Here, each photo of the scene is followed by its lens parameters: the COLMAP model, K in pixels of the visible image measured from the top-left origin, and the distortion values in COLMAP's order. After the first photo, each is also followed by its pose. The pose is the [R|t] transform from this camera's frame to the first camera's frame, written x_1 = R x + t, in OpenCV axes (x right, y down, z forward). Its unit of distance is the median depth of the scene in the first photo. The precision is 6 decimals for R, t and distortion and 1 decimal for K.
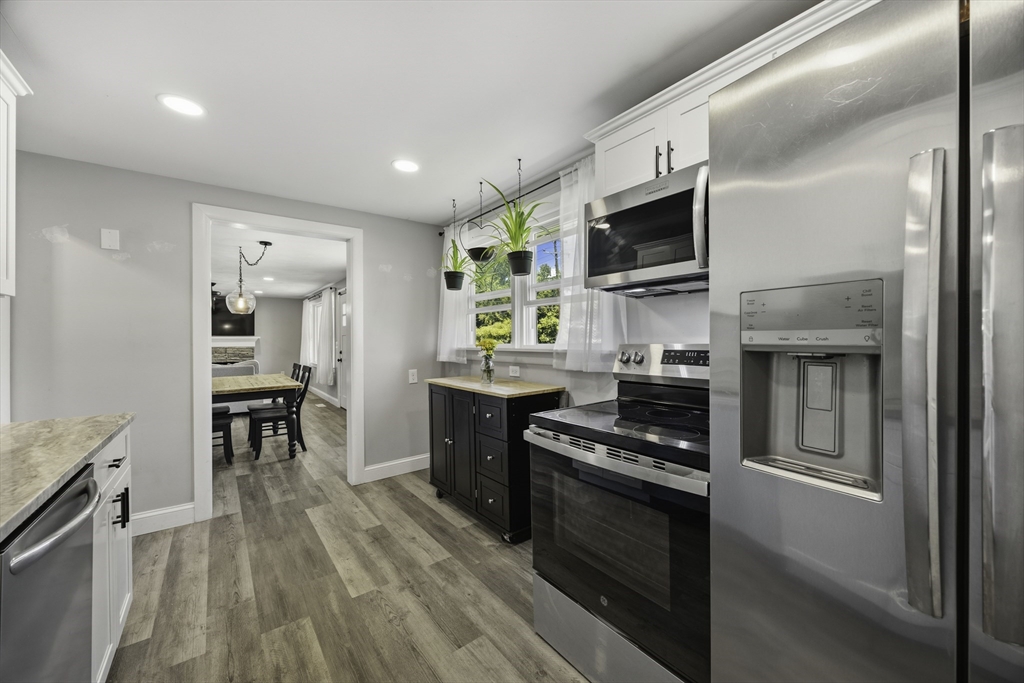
lens RADIAL K [[388.2, 0, 517.1], [0, 388.2, 341.4], [0, 0, 1]] dist [-0.003910, -0.000343]
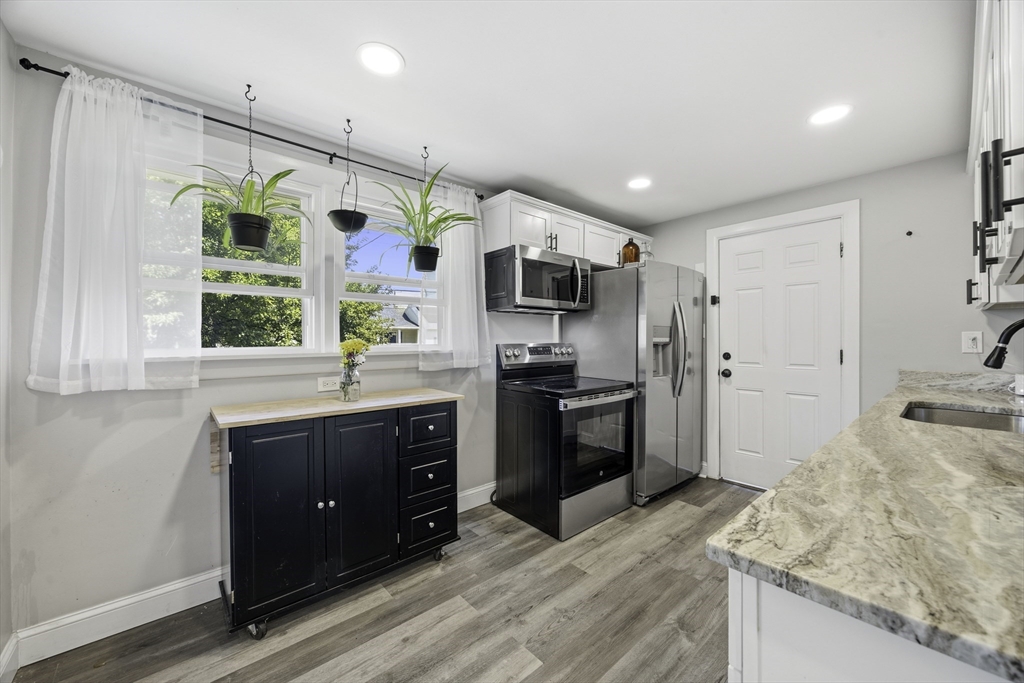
lens RADIAL K [[388.2, 0, 517.1], [0, 388.2, 341.4], [0, 0, 1]] dist [-0.003910, -0.000343]
pose [[-0.065365, 0.004451, 0.997851, -1.138776], [0.009705, 0.999946, -0.003825, 0.003694], [-0.997814, 0.009434, -0.065405, 1.027083]]
